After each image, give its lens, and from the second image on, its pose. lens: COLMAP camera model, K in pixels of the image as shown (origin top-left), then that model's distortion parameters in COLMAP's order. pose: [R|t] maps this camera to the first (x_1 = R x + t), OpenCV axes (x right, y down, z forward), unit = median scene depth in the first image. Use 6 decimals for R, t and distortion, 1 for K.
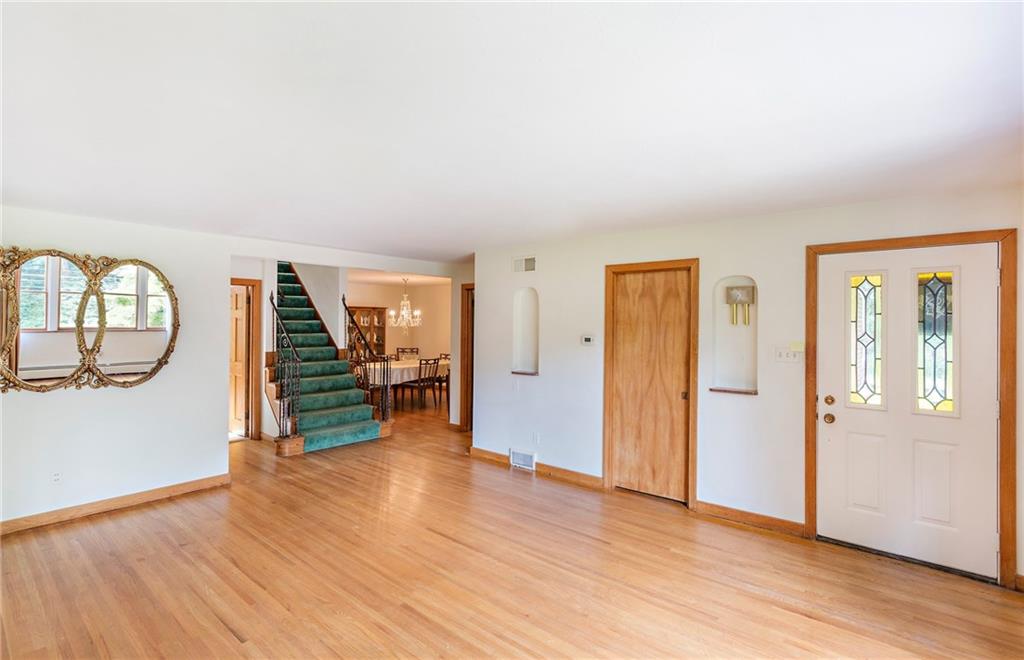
lens RADIAL K [[486.4, 0, 511.0], [0, 486.4, 323.2], [0, 0, 1]] dist [0.004243, -0.000896]
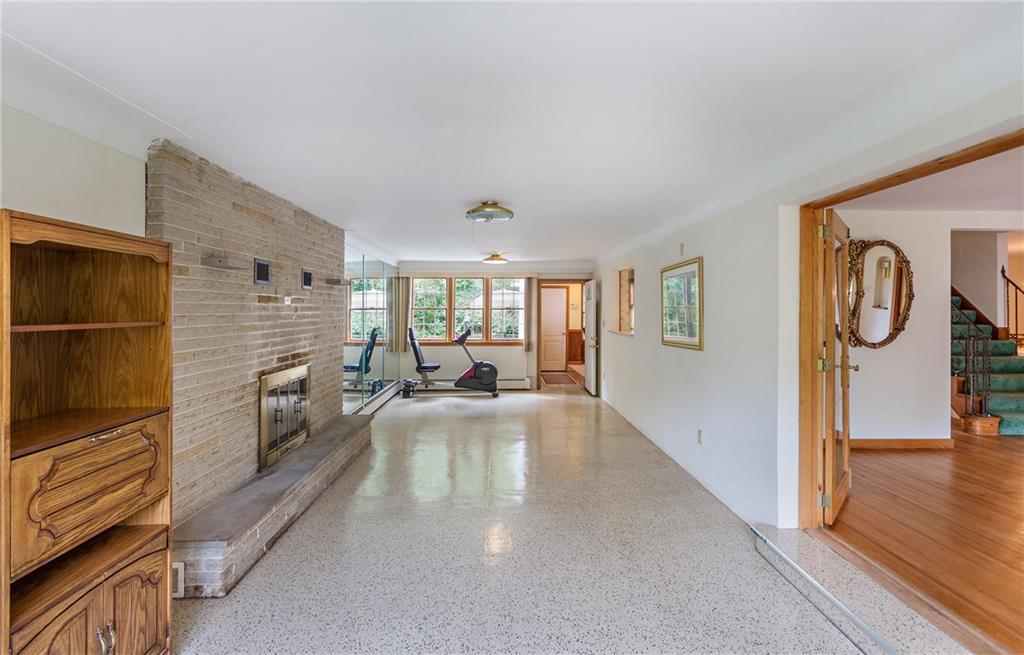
lens RADIAL K [[486.4, 0, 506.7], [0, 486.4, 305.4], [0, 0, 1]] dist [0.004243, -0.000896]
pose [[0.659759, -0.016534, -0.751295, -0.445475], [0.003965, 0.999821, -0.018520, 0.041451], [0.751467, 0.009240, 0.659706, -0.425148]]
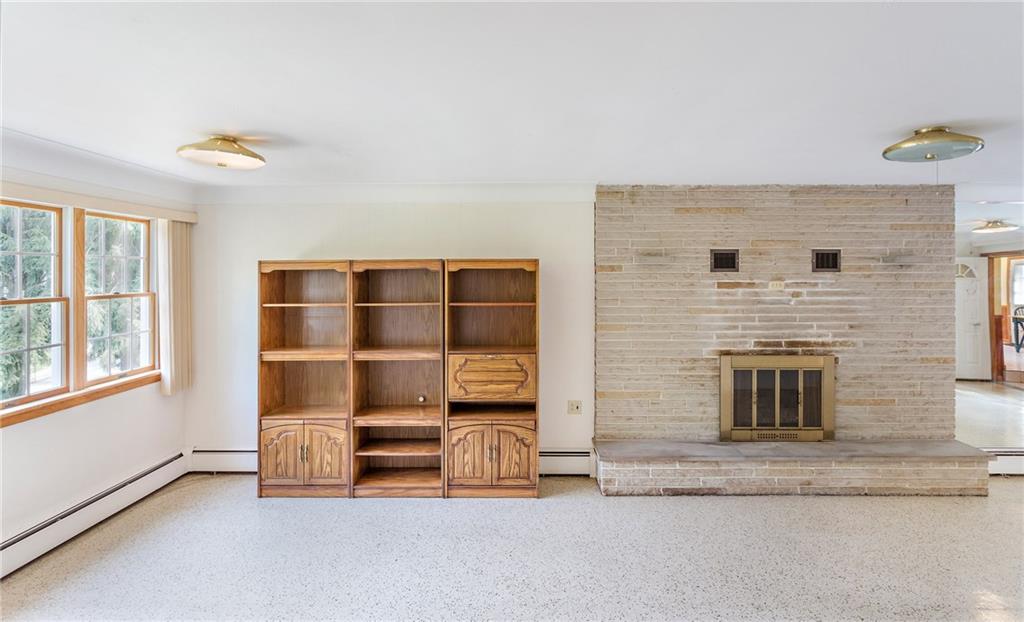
lens RADIAL K [[522.8, 0, 525.0], [0, 522.8, 272.8], [0, 0, 1]] dist [-0.004817, 0.000157]
pose [[-0.771619, -0.008860, -0.636023, -0.430384], [-0.009367, 0.999953, -0.002566, -0.003909], [0.636016, 0.003978, -0.771666, 0.331488]]
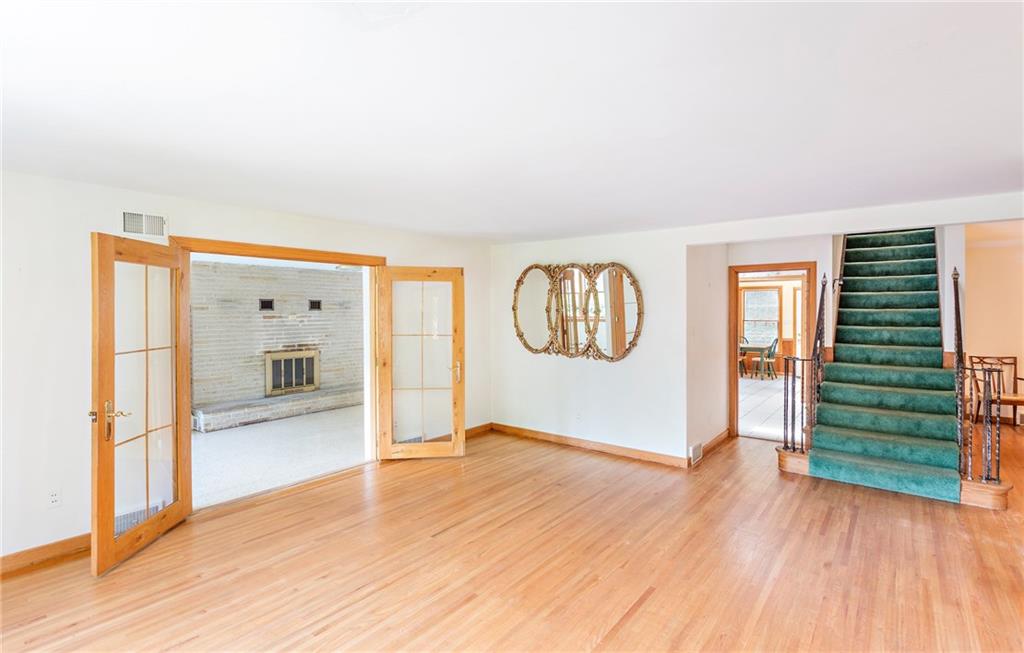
lens RADIAL K [[486.4, 0, 503.1], [0, 486.4, 322.3], [0, 0, 1]] dist [0.004243, -0.000896]
pose [[0.025609, 0.012587, -0.999593, 0.461570], [-0.000069, 0.999921, 0.012590, 0.009431], [0.999672, -0.000254, 0.025608, 0.631785]]
